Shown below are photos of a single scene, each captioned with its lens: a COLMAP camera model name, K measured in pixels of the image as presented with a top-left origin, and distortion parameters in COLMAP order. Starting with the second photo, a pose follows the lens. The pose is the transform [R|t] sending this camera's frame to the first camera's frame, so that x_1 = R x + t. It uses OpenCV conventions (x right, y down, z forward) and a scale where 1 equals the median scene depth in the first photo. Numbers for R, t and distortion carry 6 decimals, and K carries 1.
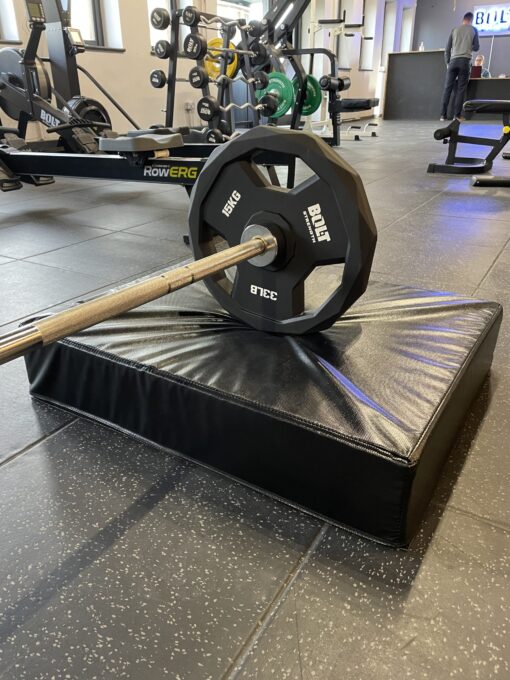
lens RADIAL K [[512.7, 0, 255.0], [0, 512.7, 340.0], [0, 0, 1]] dist [0.087059, -0.109521]
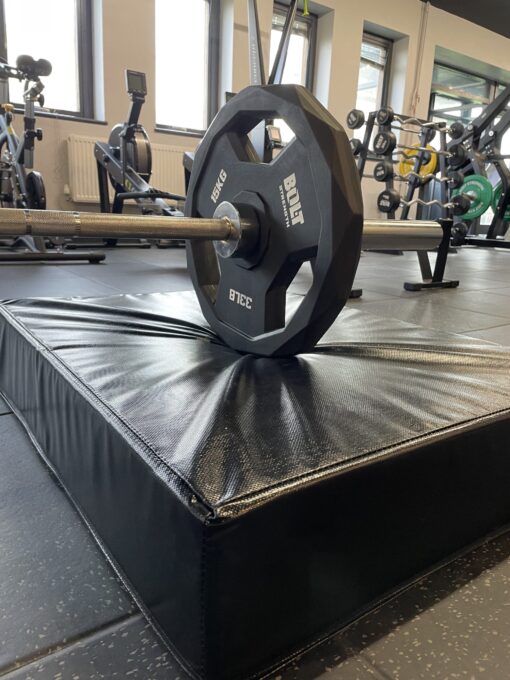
lens RADIAL K [[512.7, 0, 255.0], [0, 512.7, 340.0], [0, 0, 1]] dist [0.087059, -0.109521]
pose [[0.923015, 0.142904, -0.357241, 0.103747], [-0.208893, 0.965837, -0.153369, 0.026587], [0.323119, 0.216187, 0.921334, 0.096361]]
